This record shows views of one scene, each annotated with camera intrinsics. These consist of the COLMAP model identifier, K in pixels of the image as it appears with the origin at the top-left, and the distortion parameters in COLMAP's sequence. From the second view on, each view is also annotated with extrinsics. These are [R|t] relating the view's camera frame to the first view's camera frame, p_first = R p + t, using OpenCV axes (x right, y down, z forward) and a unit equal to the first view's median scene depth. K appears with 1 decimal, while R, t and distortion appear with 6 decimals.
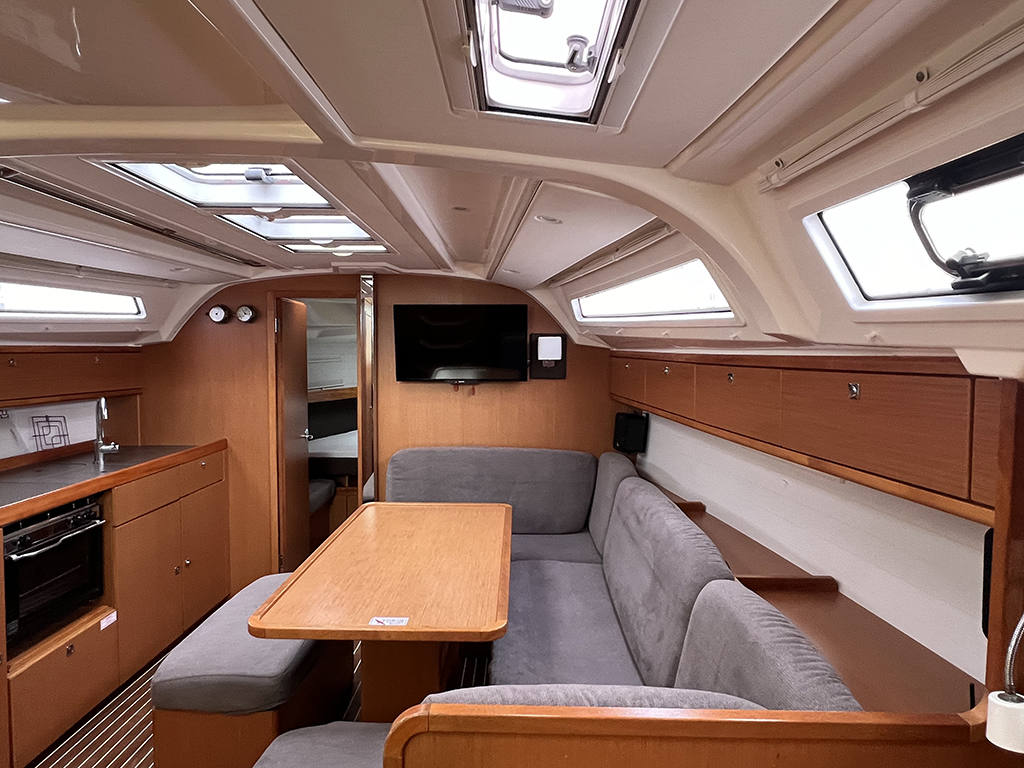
lens RADIAL K [[648.9, 0, 512.0], [0, 648.9, 384.0], [0, 0, 1]] dist [0.000386, 0.000610]
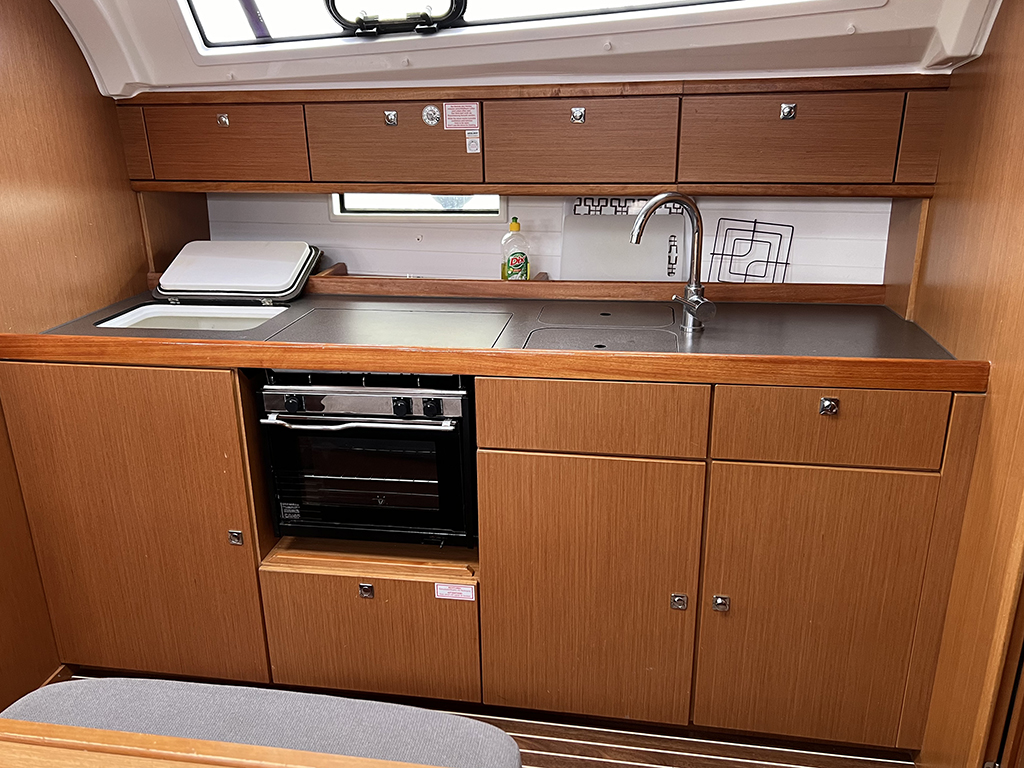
lens RADIAL K [[799.0, 0, 512.0], [0, 799.0, 384.0], [0, 0, 1]] dist [0.001842, 0.000259]
pose [[-0.152971, 0.318235, -0.935589, -0.030142], [-0.035715, 0.944332, 0.327048, -0.039948], [0.987585, 0.083444, -0.133089, 1.117909]]
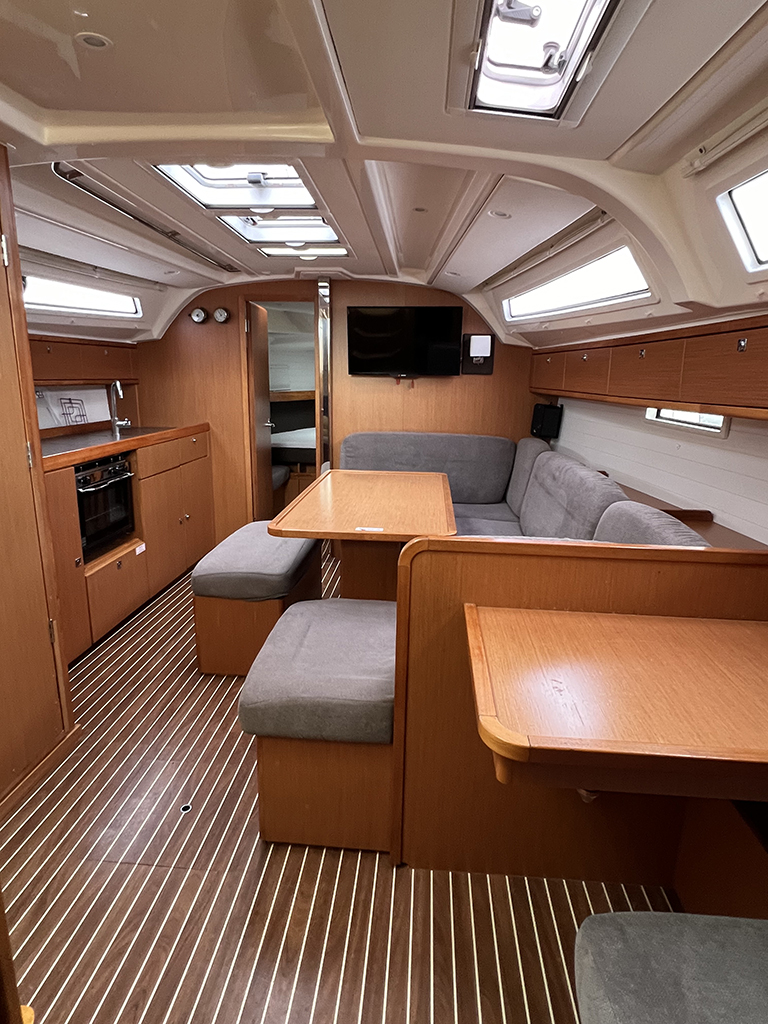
lens RADIAL K [[589.7, 0, 384.0], [0, 589.7, 512.0], [0, 0, 1]] dist [-0.000098, 0.001727]
pose [[0.997713, 0.025745, -0.062498, -0.052025], [-0.014439, 0.984459, 0.175022, 0.070482], [0.066032, -0.173719, 0.982579, -0.130337]]
